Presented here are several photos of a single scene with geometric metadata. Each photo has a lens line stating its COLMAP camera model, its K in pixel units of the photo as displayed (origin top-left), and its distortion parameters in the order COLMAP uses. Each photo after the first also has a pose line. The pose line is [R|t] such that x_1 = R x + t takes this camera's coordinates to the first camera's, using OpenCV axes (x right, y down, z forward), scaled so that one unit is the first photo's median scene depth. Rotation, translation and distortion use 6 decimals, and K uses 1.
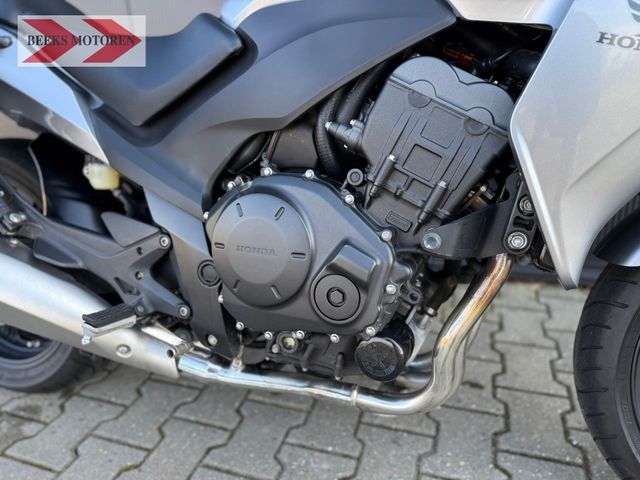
lens RADIAL K [[441.4, 0, 317.9], [0, 441.4, 244.1], [0, 0, 1]] dist [0.016737, -0.021277]
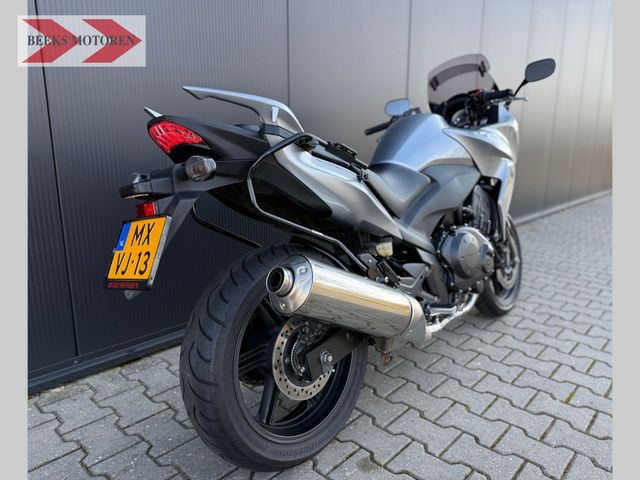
lens RADIAL K [[441.4, 0, 323.9], [0, 441.4, 234.0], [0, 0, 1]] dist [0.016737, -0.021277]
pose [[0.403487, -0.131310, 0.905514, -2.893859], [0.314550, 0.949238, -0.002510, -0.373613], [-0.859219, 0.285842, 0.424309, 0.573692]]
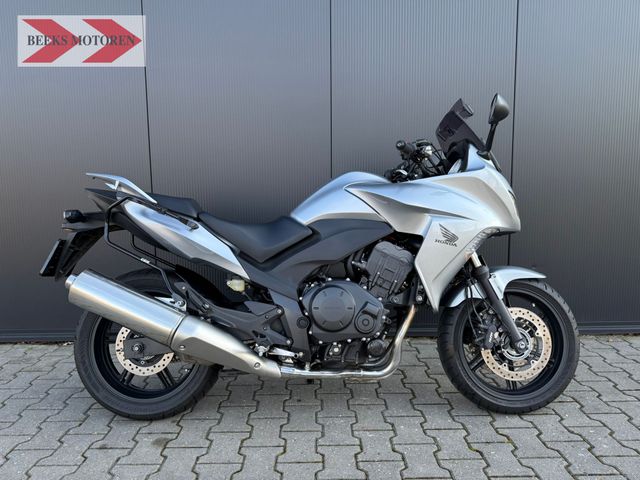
lens RADIAL K [[440.2, 0, 314.5], [0, 440.2, 236.3], [0, 0, 1]] dist [0.008830, -0.009979]
pose [[0.942446, 0.000932, 0.334357, -1.117726], [0.087860, 0.964164, -0.250336, 0.245710], [-0.322609, 0.265304, 0.908591, -1.477650]]
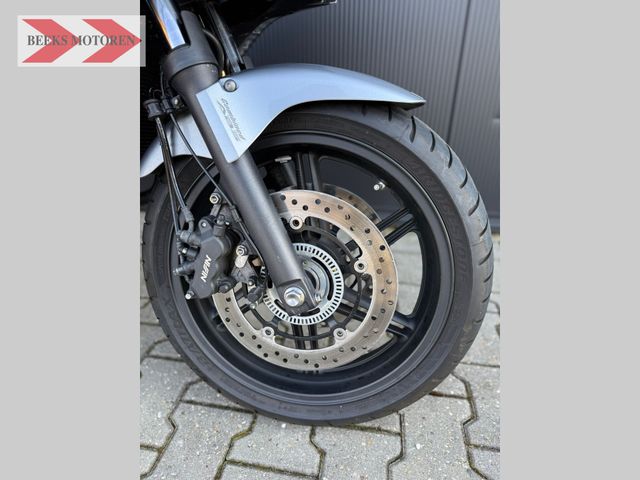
lens RADIAL K [[369.0, 0, 315.1], [0, 369.0, 237.3], [0, 0, 1]] dist [0.007870, -0.000779]
pose [[0.987517, -0.039121, 0.152578, 0.986561], [0.025194, 0.995425, 0.092167, 0.118592], [-0.155486, -0.087173, 0.983984, 0.010973]]
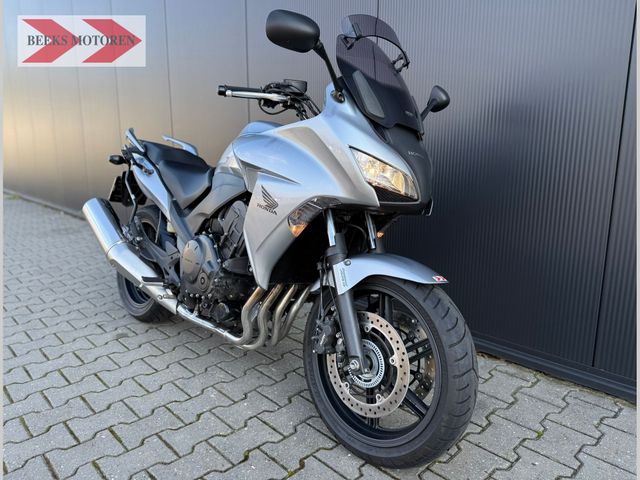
lens RADIAL K [[441.4, 0, 308.7], [0, 441.4, 218.7], [0, 0, 1]] dist [0.016737, -0.021277]
pose [[0.894216, 0.117516, -0.431935, 1.662497], [-0.202911, 0.966509, -0.157121, 0.044263], [0.399005, 0.228144, 0.888113, -1.196748]]
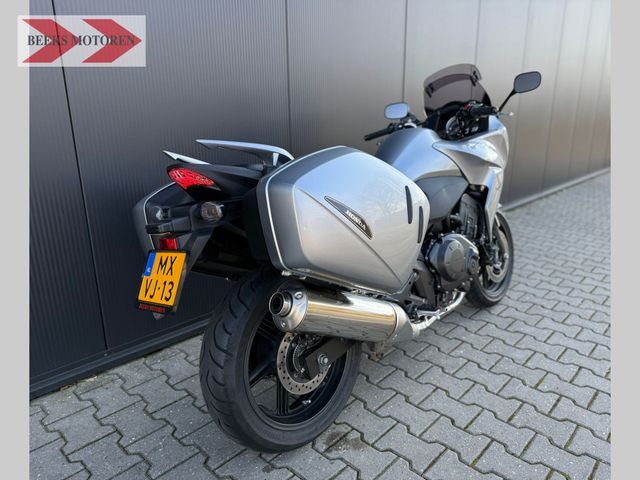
lens RADIAL K [[441.4, 0, 331.9], [0, 441.4, 243.2], [0, 0, 1]] dist [0.016737, -0.021277]
pose [[0.400730, -0.216723, 0.890195, -3.083012], [0.310589, 0.946222, 0.090549, -0.610094], [-0.861946, 0.240199, 0.446491, 0.347507]]
